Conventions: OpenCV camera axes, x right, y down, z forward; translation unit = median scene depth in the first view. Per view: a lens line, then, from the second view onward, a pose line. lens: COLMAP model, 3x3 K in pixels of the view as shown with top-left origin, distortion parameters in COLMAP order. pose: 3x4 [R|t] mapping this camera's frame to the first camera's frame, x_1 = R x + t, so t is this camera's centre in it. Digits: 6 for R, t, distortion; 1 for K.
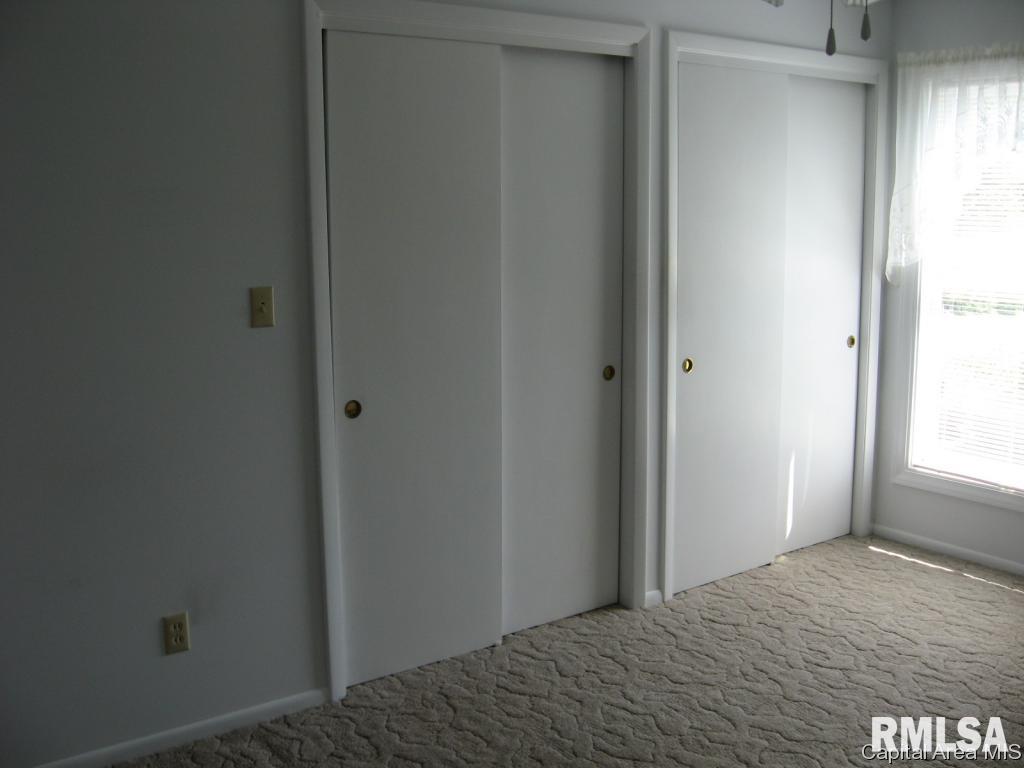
lens RADIAL K [[1068.6, 0, 511.3], [0, 1068.6, 377.8], [0, 0, 1]] dist [-0.107764, 0.000000]
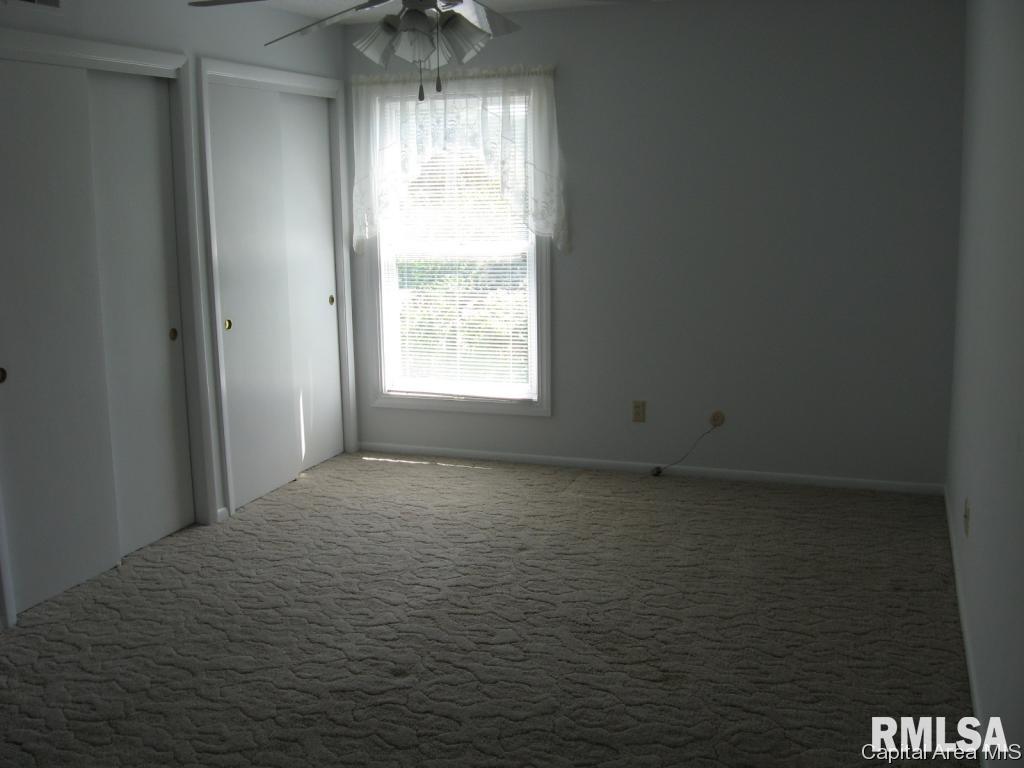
lens RADIAL K [[1068.6, 0, 509.4], [0, 1068.6, 387.3], [0, 0, 1]] dist [-0.107764, 0.000000]
pose [[0.827853, -0.111826, 0.549685, -0.256623], [0.103033, 0.993569, 0.046955, 0.037653], [-0.551401, 0.017764, 0.834051, -0.221640]]
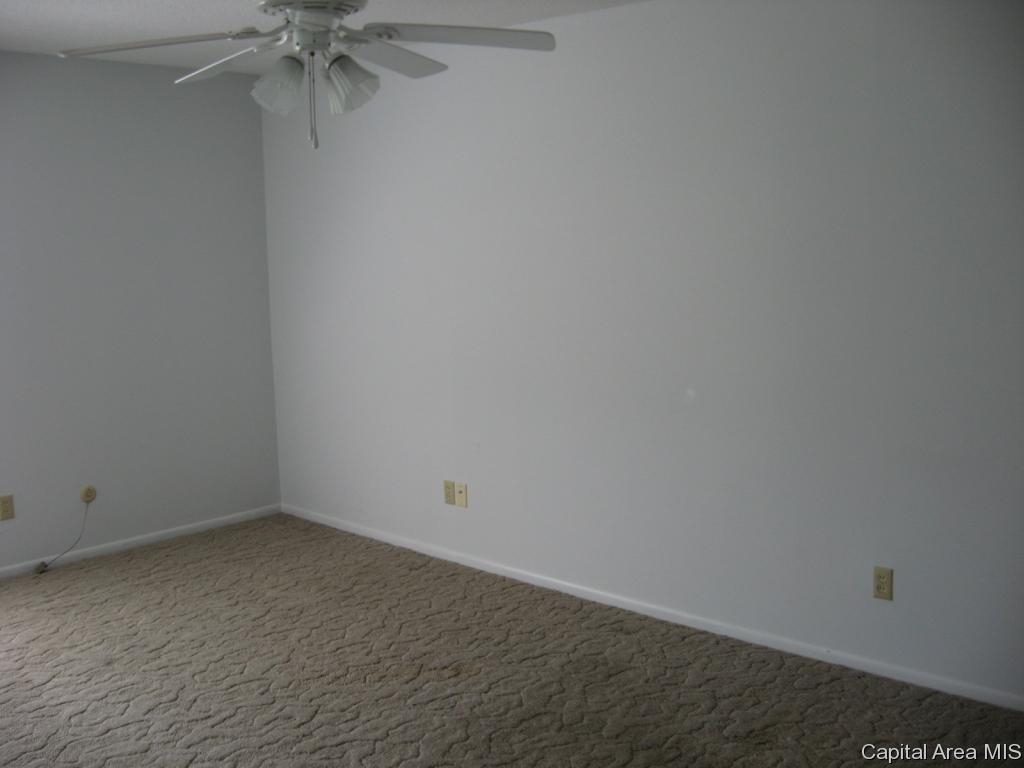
lens RADIAL K [[1068.6, 0, 508.6], [0, 1068.6, 384.8], [0, 0, 1]] dist [-0.107764, 0.000000]
pose [[-0.209181, -0.122103, 0.970224, -0.619872], [0.184124, 0.969509, 0.161710, -0.073289], [-0.960386, 0.212468, -0.180321, 0.500502]]
